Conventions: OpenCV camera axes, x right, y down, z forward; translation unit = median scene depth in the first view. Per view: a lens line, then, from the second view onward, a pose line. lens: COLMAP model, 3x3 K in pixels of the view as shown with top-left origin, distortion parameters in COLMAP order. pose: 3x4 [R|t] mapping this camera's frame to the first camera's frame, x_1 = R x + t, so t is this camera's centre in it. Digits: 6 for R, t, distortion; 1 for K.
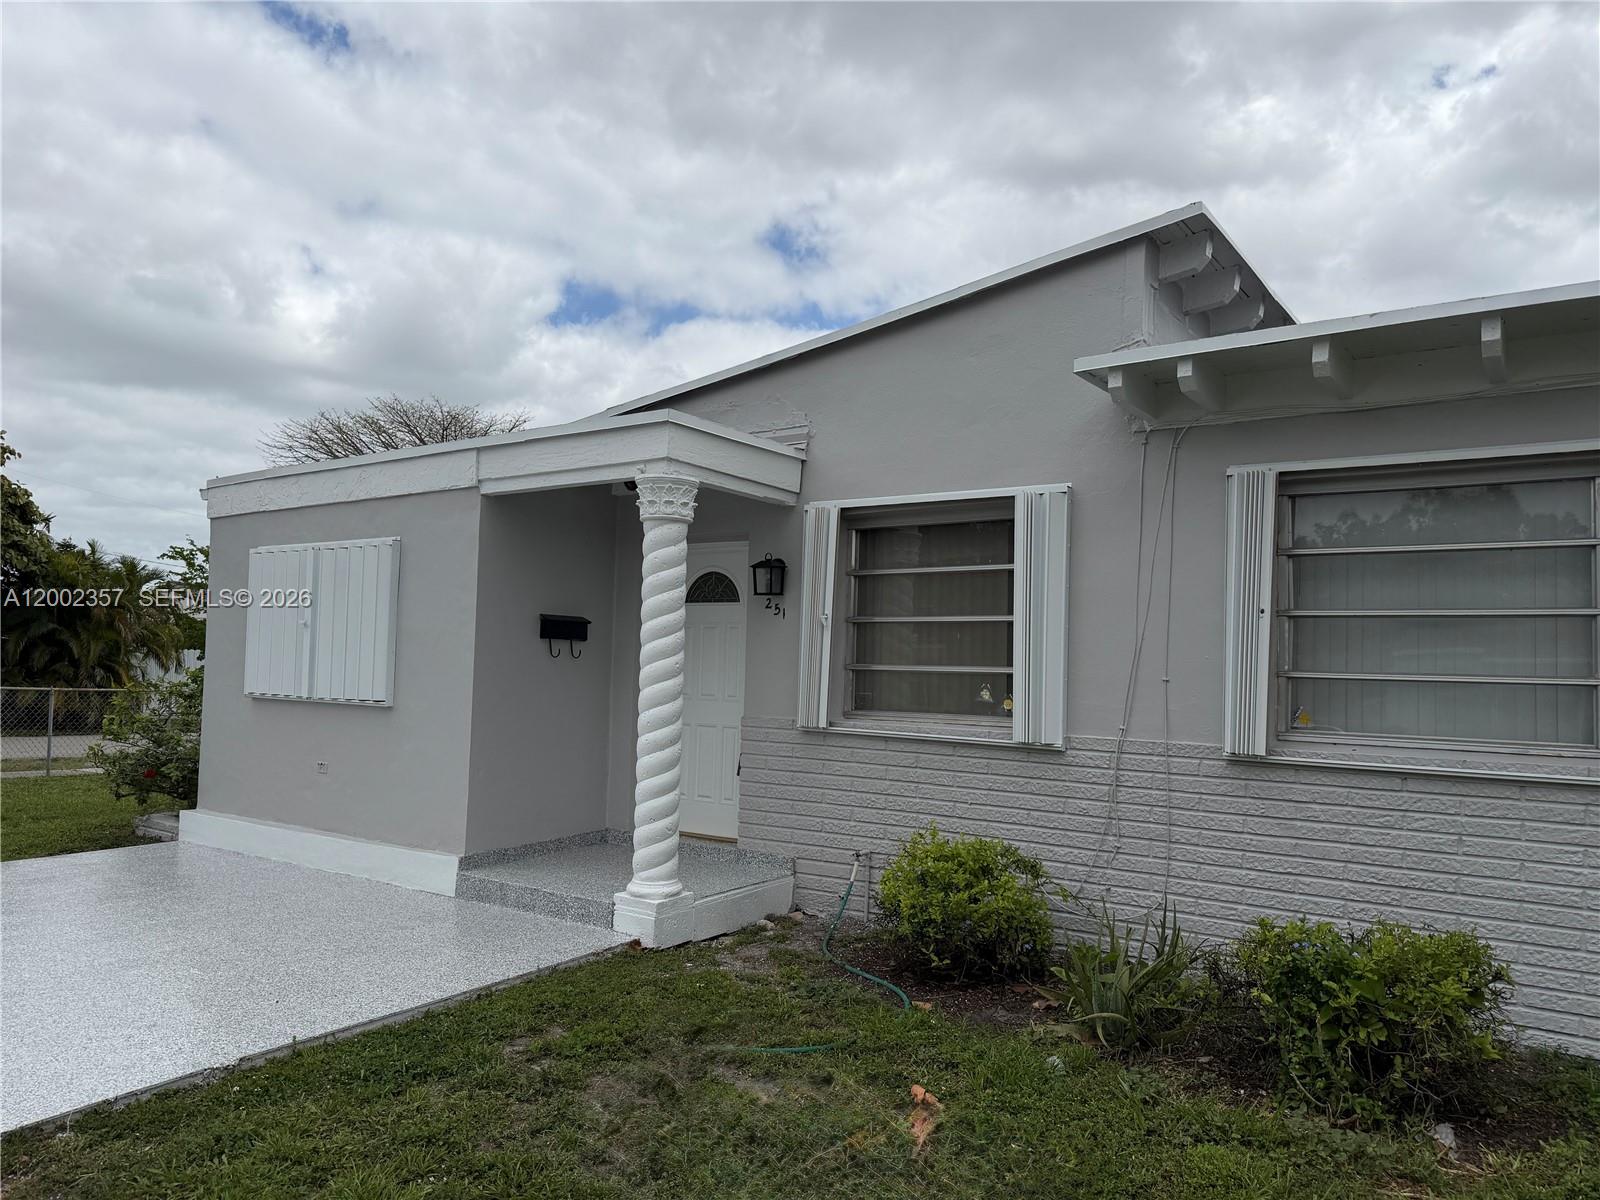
lens RADIAL K [[1129.7, 0, 811.5], [0, 1129.7, 590.7], [0, 0, 1]] dist [0.063179, -0.077864]
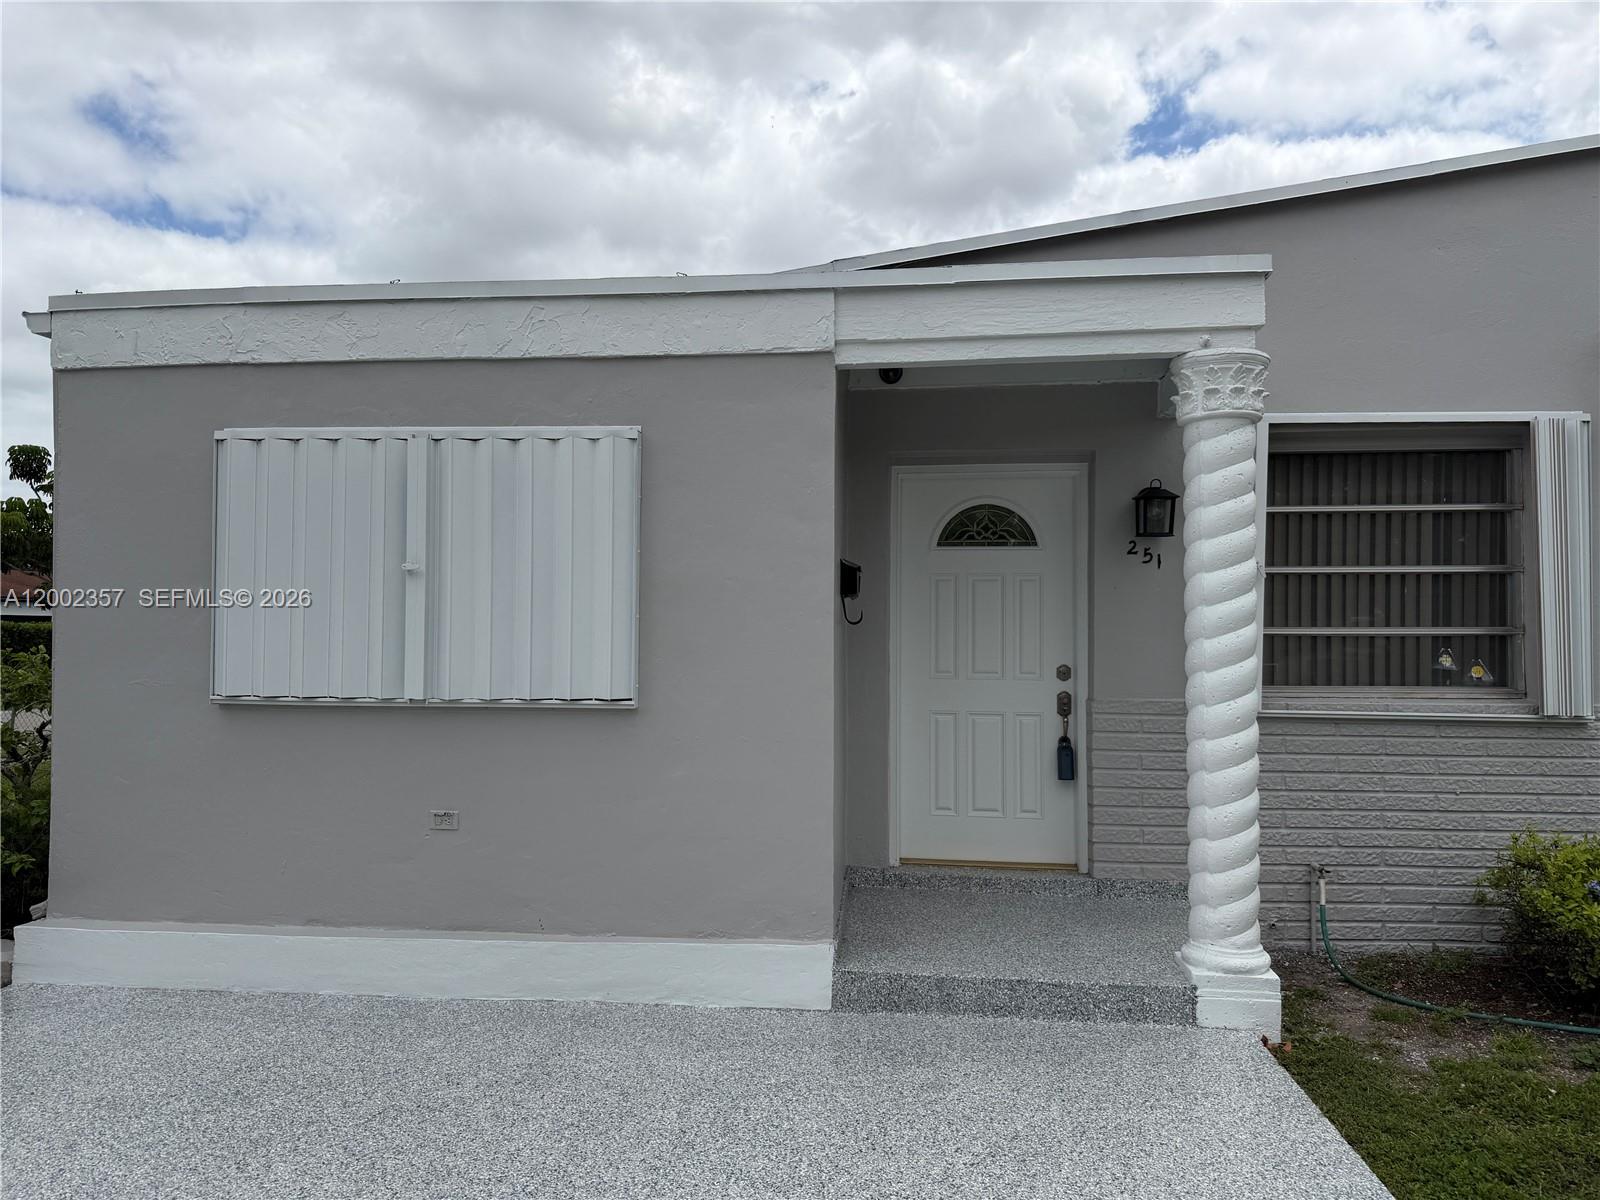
lens RADIAL K [[1129.7, 0, 789.1], [0, 1129.7, 604.8], [0, 0, 1]] dist [0.063179, -0.077864]
pose [[0.868845, -0.008502, 0.495011, -0.623212], [-0.017335, 0.998717, 0.047579, 0.017523], [-0.494780, -0.049919, 0.867583, 0.468850]]
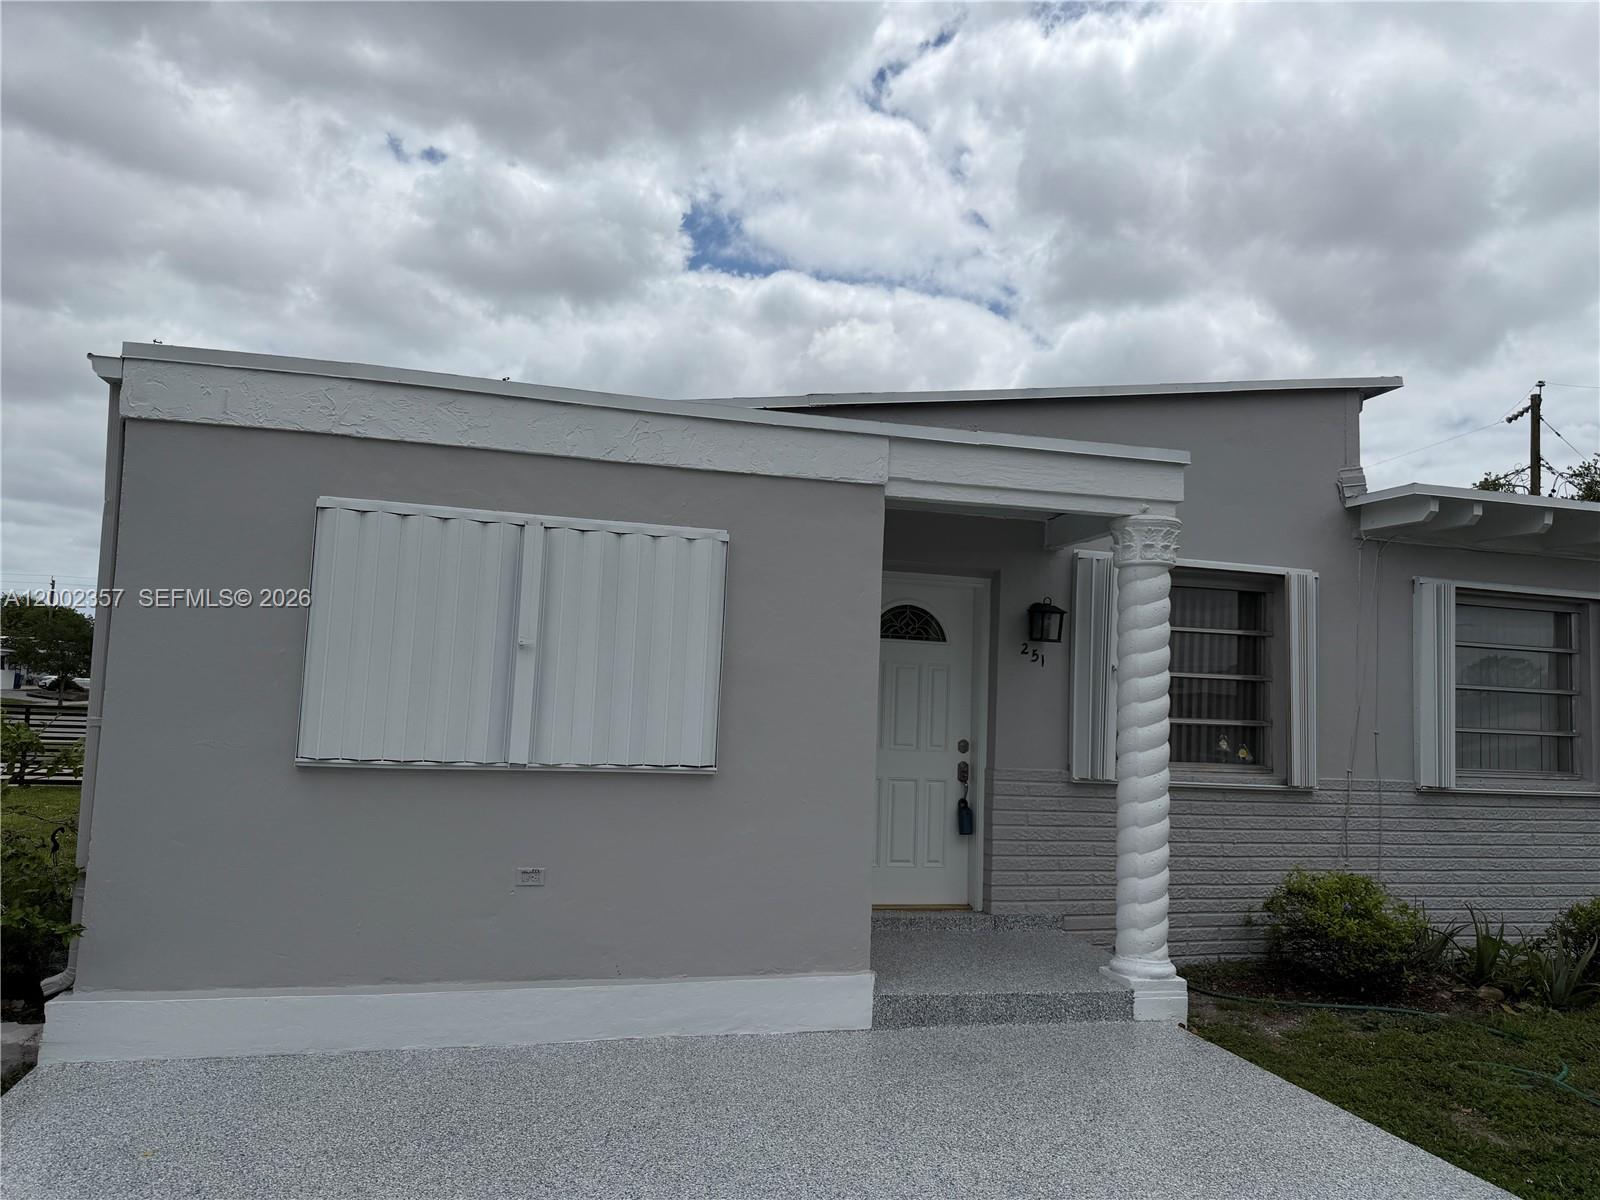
lens RADIAL K [[1129.7, 0, 802.0], [0, 1129.7, 603.8], [0, 0, 1]] dist [0.063179, -0.077864]
pose [[0.633442, 0.067341, 0.770855, -0.915665], [-0.077429, 0.996722, -0.023446, 0.010298], [-0.769907, -0.044834, 0.636579, 0.554368]]
